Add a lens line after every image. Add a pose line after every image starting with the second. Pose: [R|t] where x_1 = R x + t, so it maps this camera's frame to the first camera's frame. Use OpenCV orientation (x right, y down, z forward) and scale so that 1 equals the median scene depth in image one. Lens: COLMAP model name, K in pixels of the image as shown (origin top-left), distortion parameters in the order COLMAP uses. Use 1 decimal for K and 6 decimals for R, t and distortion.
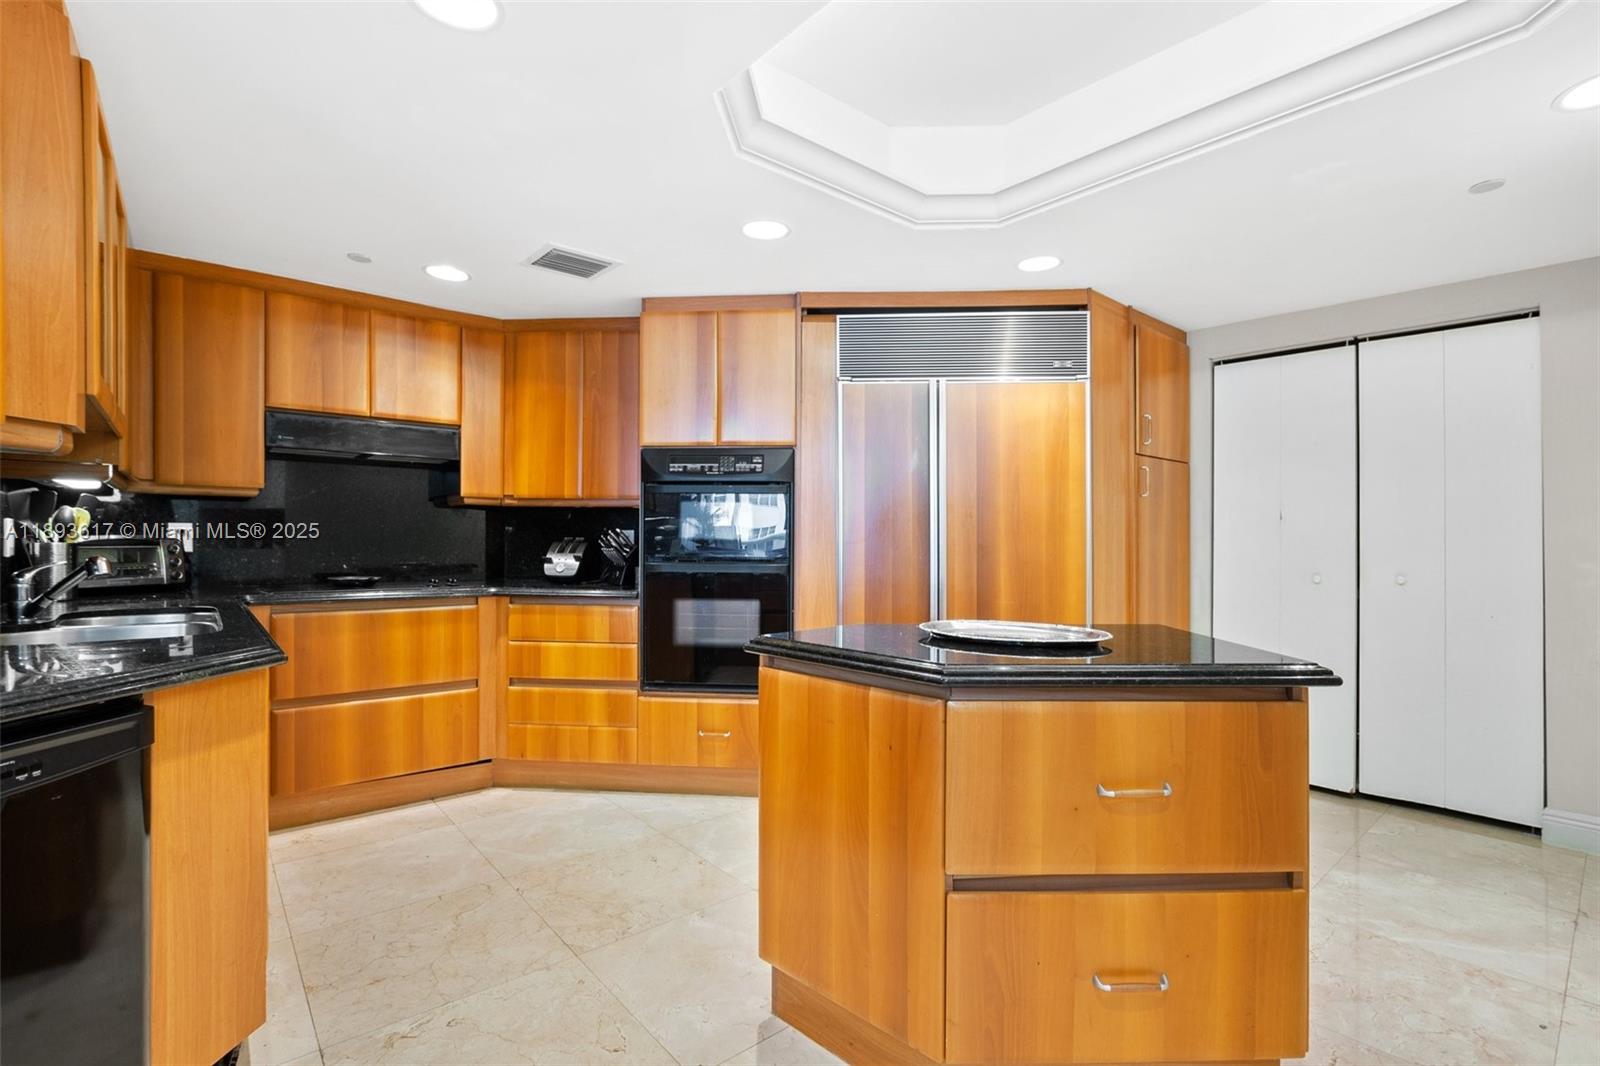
lens RADIAL K [[732.4, 0, 807.8], [0, 732.4, 553.3], [0, 0, 1]] dist [-0.031165, 0.000174]
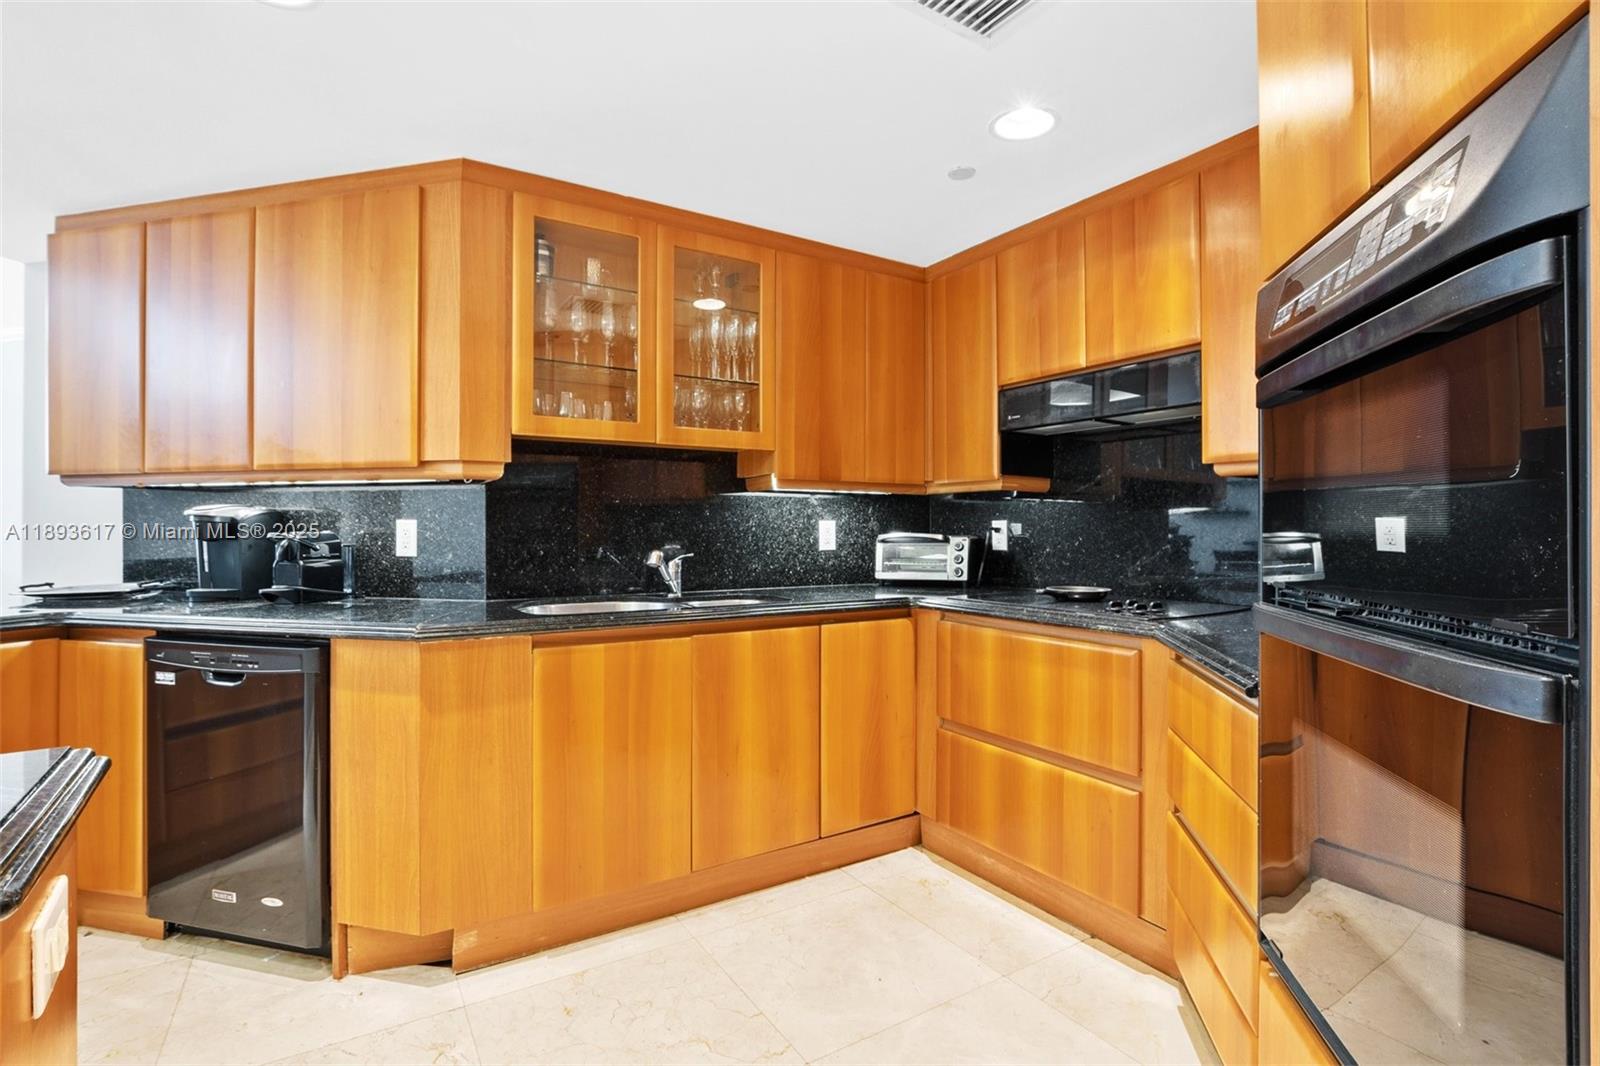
lens RADIAL K [[732.4, 0, 807.8], [0, 732.4, 553.3], [0, 0, 1]] dist [-0.031165, 0.000174]
pose [[-0.139591, 0.021740, -0.989971, 0.157086], [-0.019394, 0.999507, 0.024684, -0.015713], [0.990019, 0.022645, -0.139101, 0.830014]]
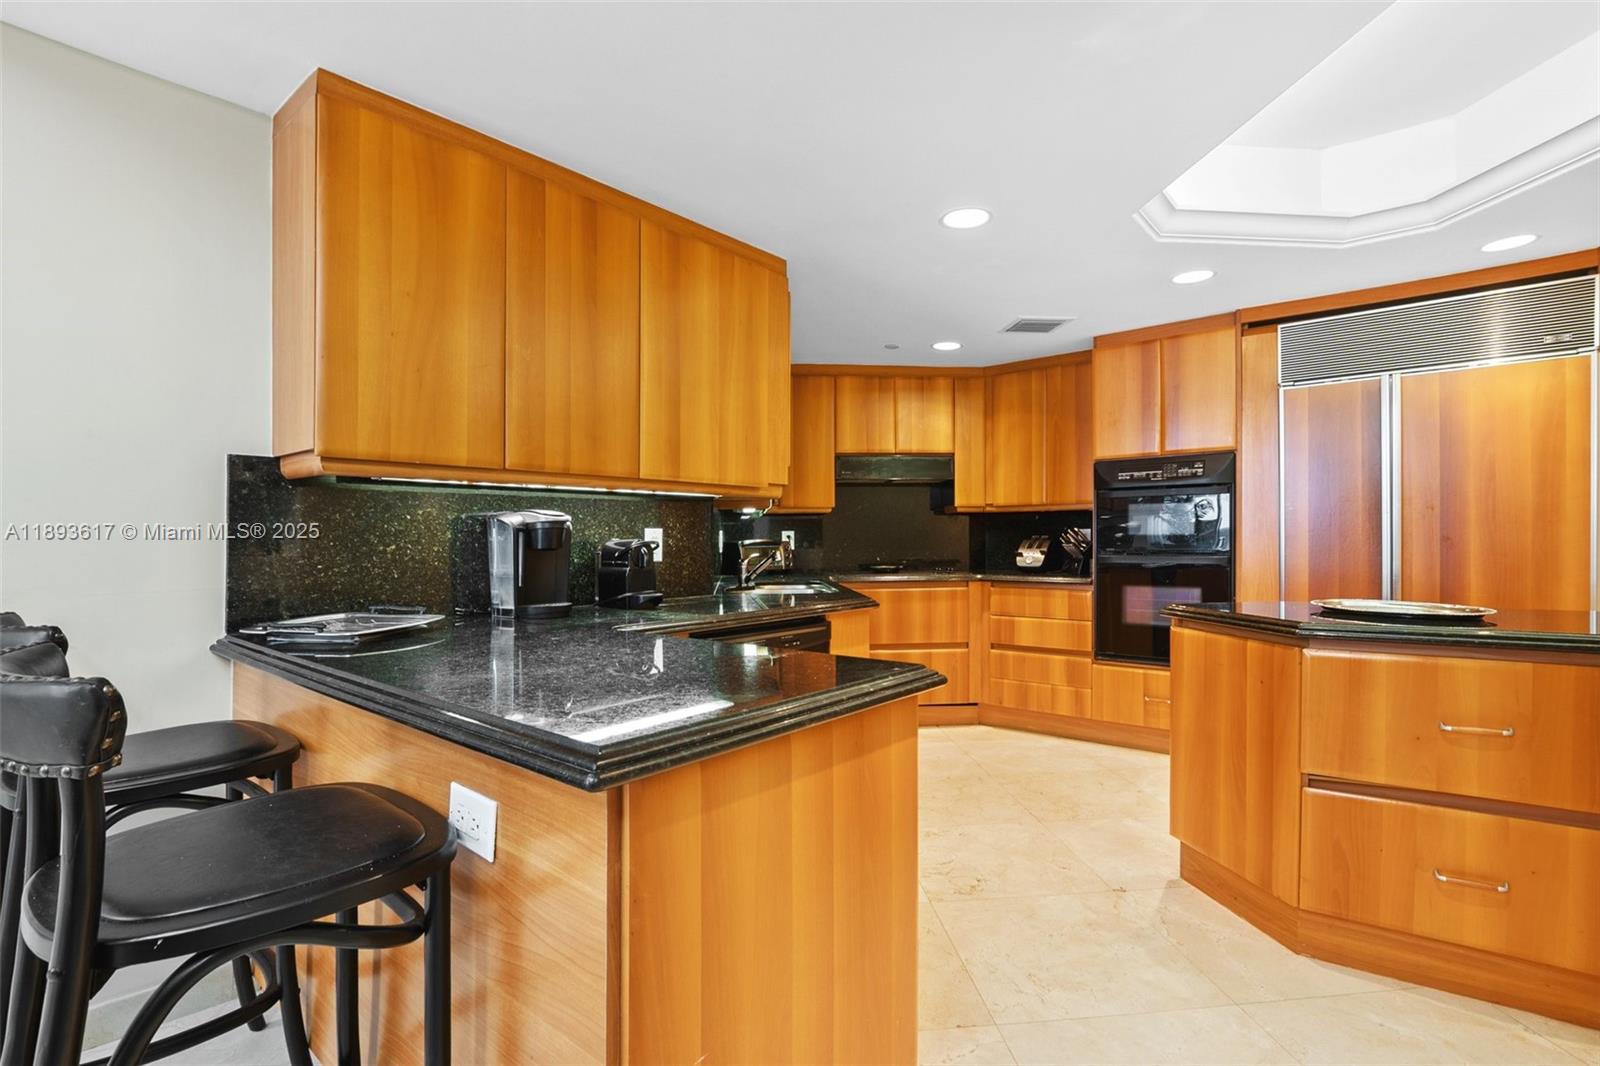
lens RADIAL K [[732.4, 0, 807.8], [0, 732.4, 553.3], [0, 0, 1]] dist [-0.031165, 0.000174]
pose [[0.813679, -0.005018, -0.581293, 0.091213], [0.006721, 0.999977, 0.000776, 0.005179], [0.581276, -0.004539, 0.813694, -0.273550]]
